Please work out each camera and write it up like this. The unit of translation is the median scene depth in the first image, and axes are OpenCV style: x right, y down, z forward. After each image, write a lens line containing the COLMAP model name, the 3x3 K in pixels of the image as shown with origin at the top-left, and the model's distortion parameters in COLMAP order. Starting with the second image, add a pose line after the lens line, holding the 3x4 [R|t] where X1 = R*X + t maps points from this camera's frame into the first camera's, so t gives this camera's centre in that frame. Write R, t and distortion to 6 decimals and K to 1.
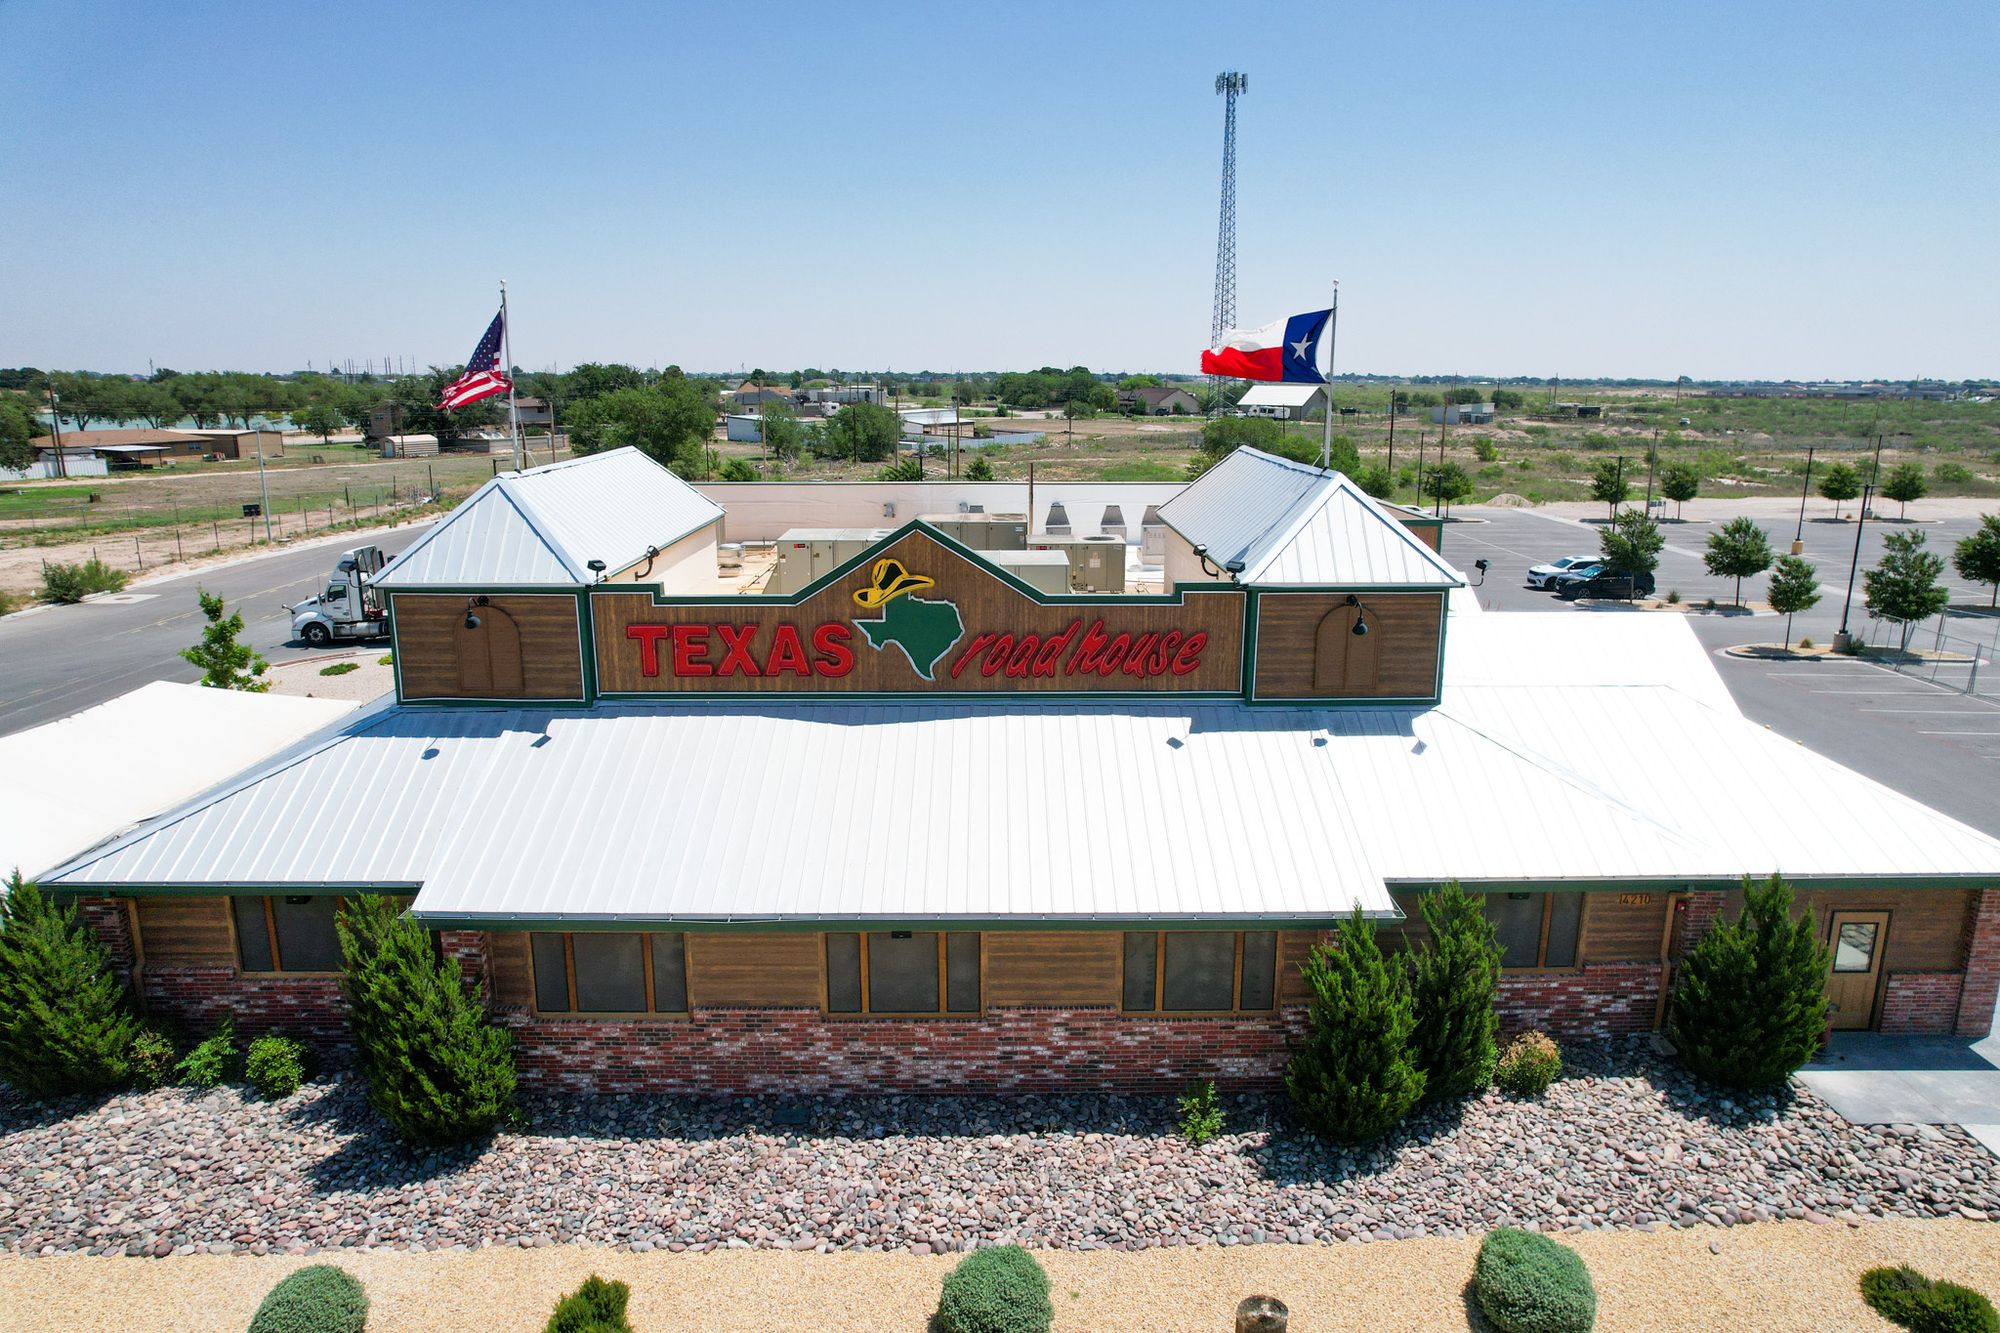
lens RADIAL K [[1274.2, 0, 1007.3], [0, 1274.2, 677.2], [0, 0, 1]] dist [-0.071224, 0.063179]
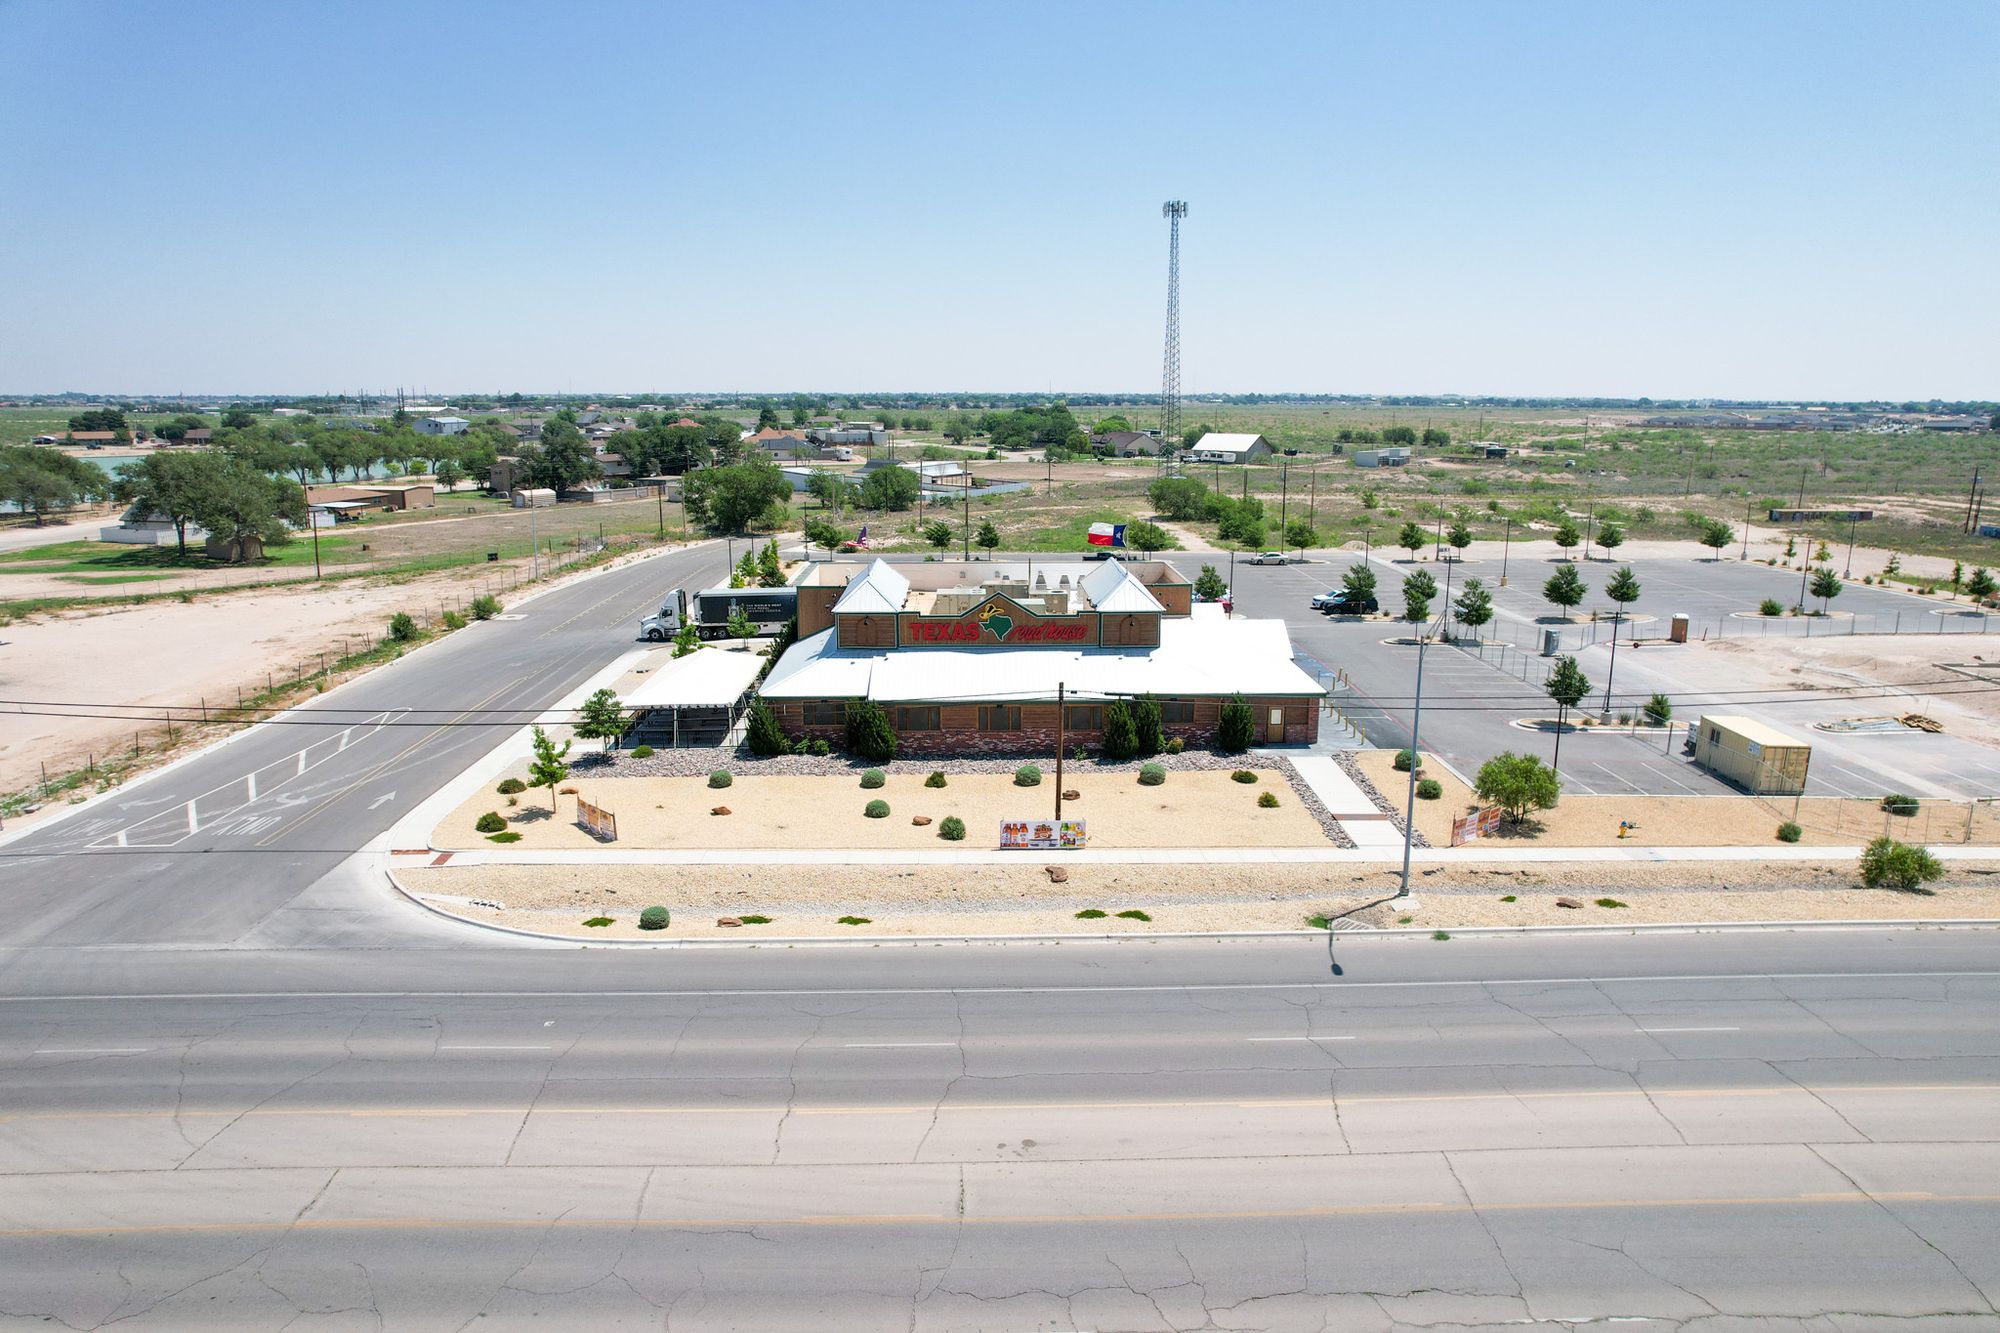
lens RADIAL K [[1274.2, 0, 1007.3], [0, 1274.2, 677.2], [0, 0, 1]] dist [-0.071224, 0.063179]
pose [[0.999892, -0.004213, 0.014080, -0.094232], [0.004397, 0.999905, -0.013046, 0.137952], [-0.014024, 0.013106, 0.999816, -2.255423]]
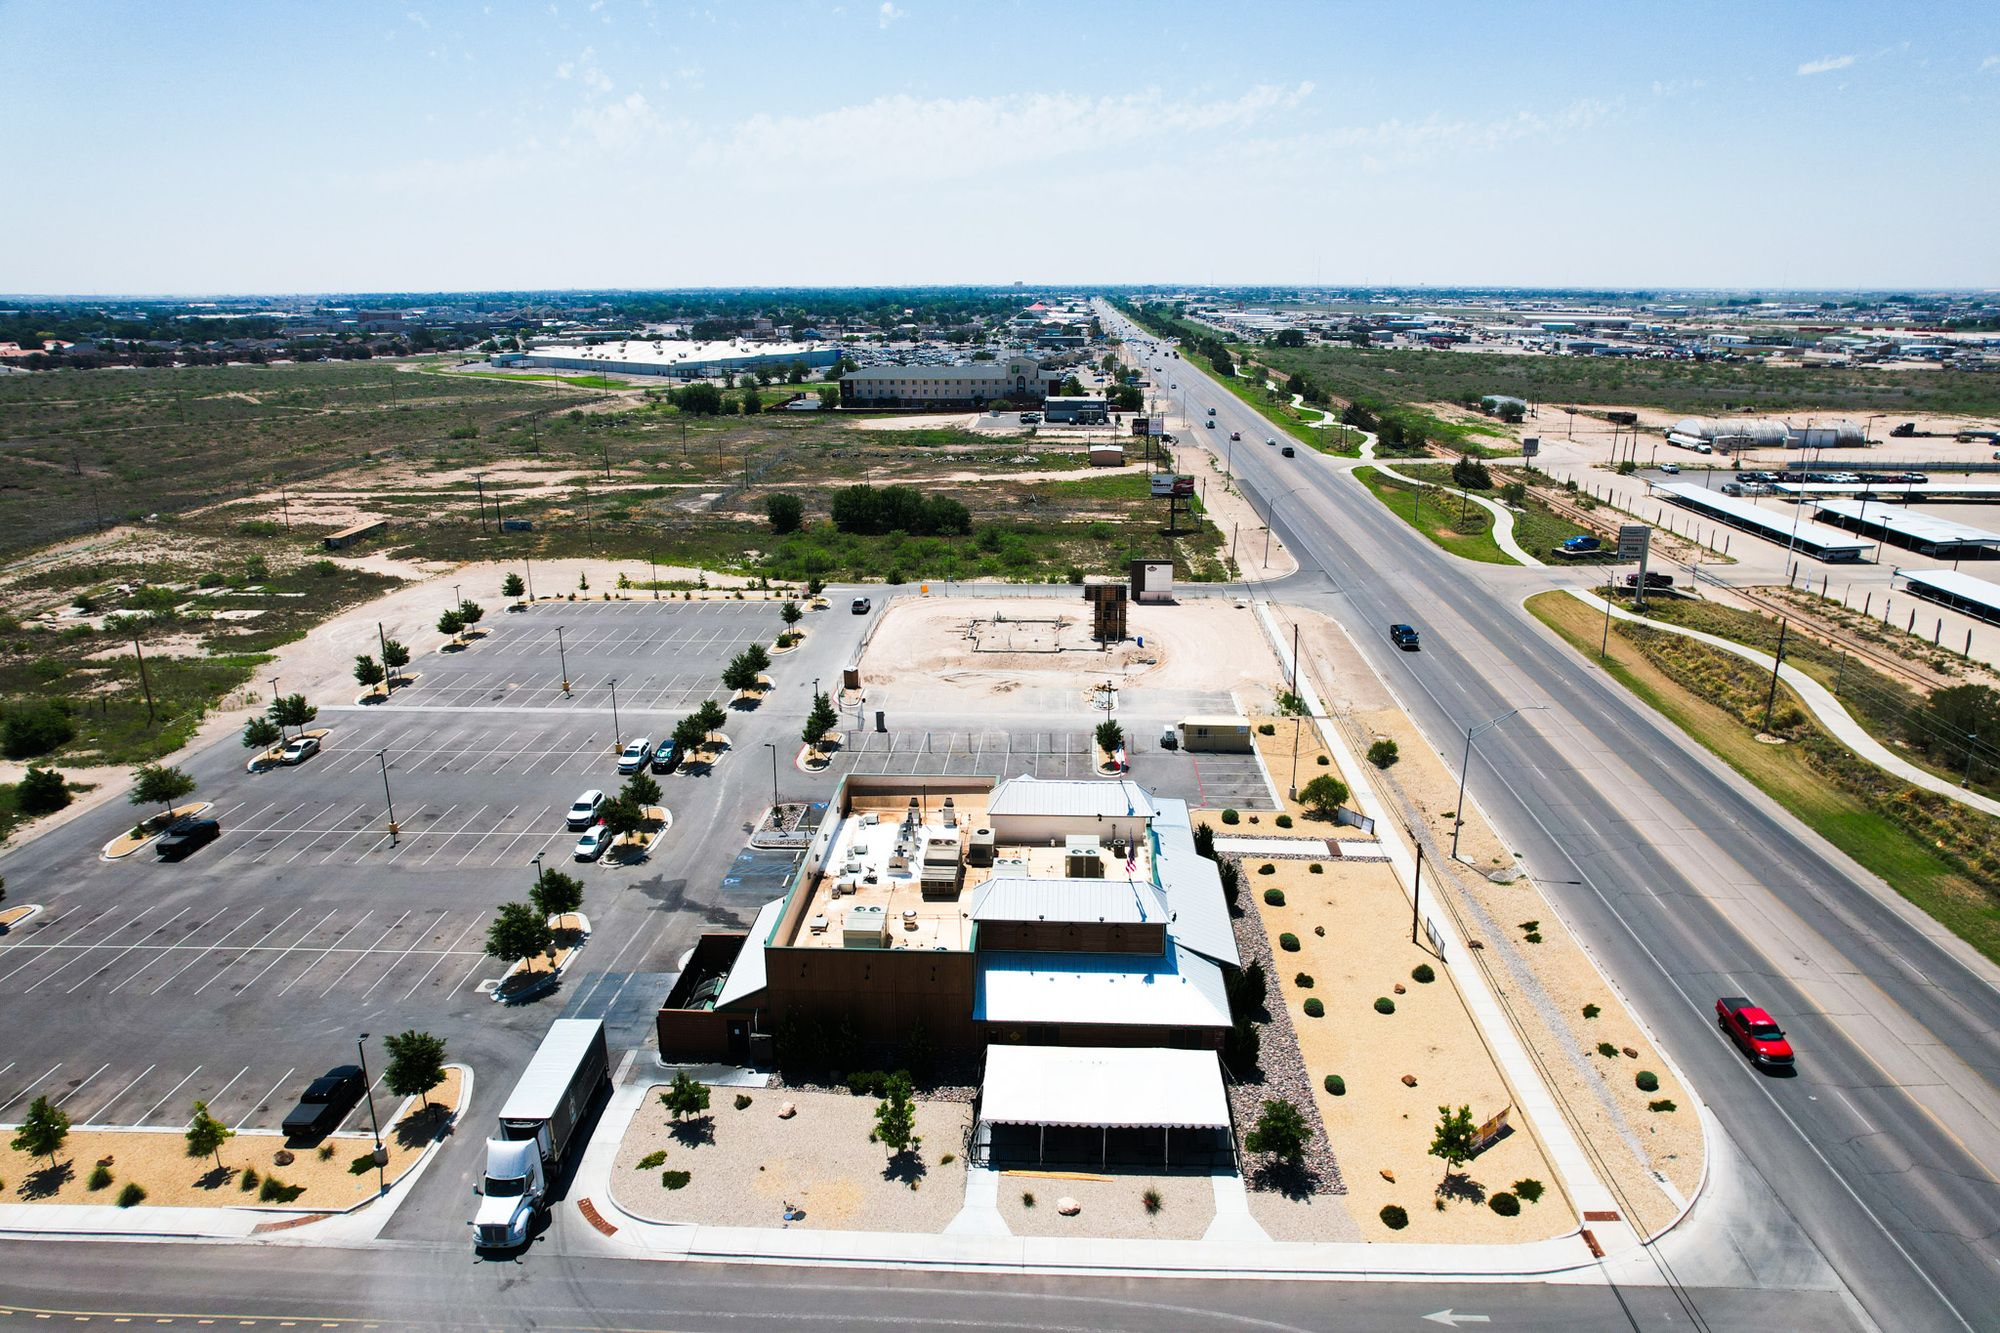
lens RADIAL K [[1274.2, 0, 1007.3], [0, 1274.2, 677.2], [0, 0, 1]] dist [-0.071224, 0.063179]
pose [[0.064497, -0.301959, 0.951136, -3.410057], [0.236139, 0.930670, 0.279449, -1.658540], [-0.969577, 0.206576, 0.131330, 0.811900]]
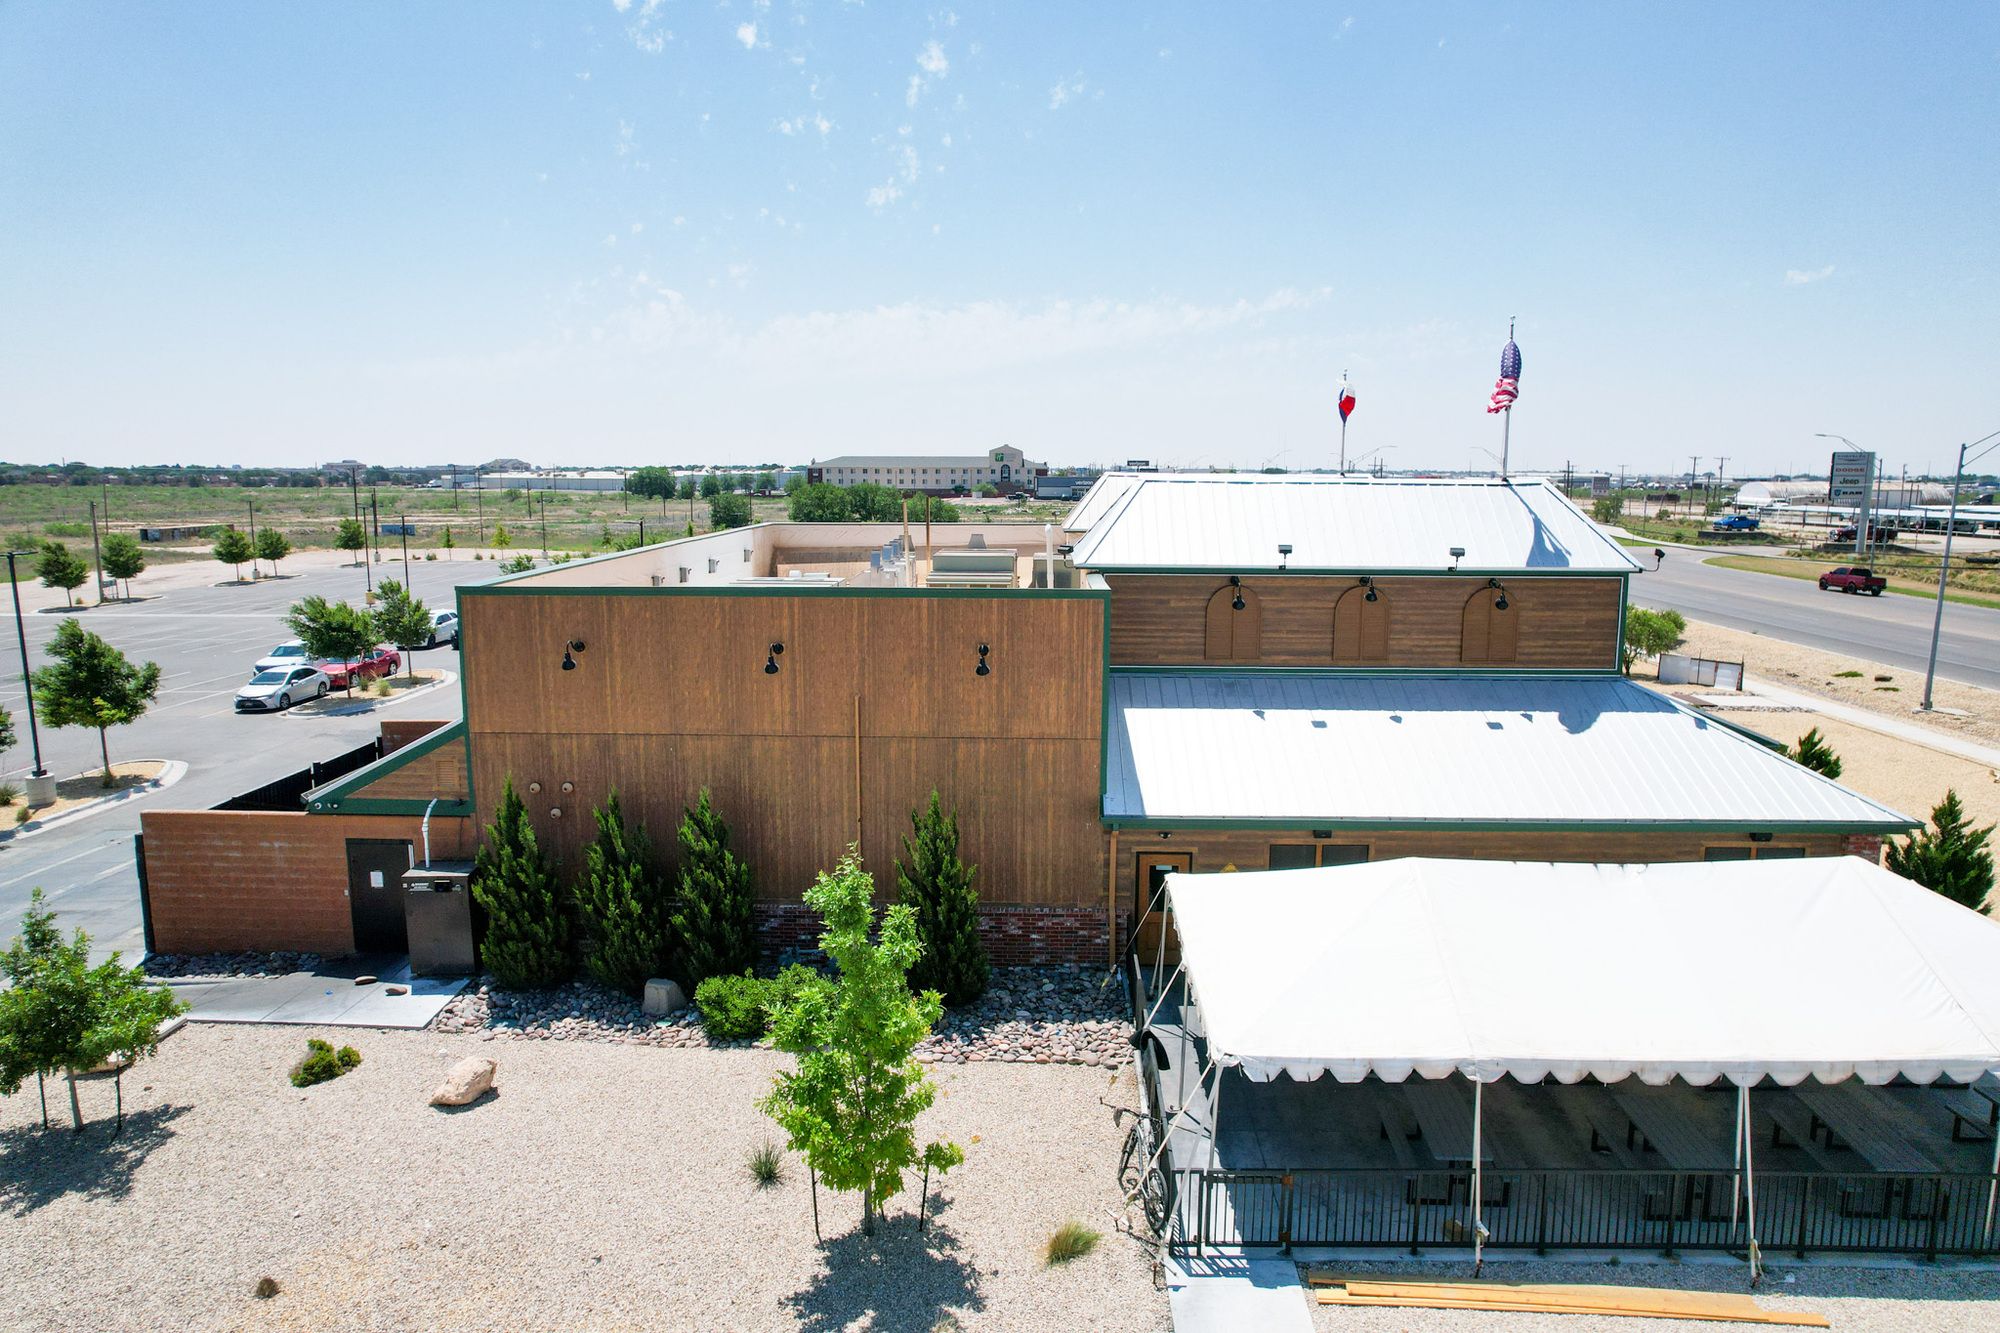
lens RADIAL K [[1274.2, 0, 1007.3], [0, 1274.2, 677.2], [0, 0, 1]] dist [-0.071224, 0.063179]
pose [[0.041394, -0.164239, 0.985552, -1.650028], [0.228652, 0.961777, 0.150673, -0.280194], [-0.972628, 0.219111, 0.077365, 1.457298]]
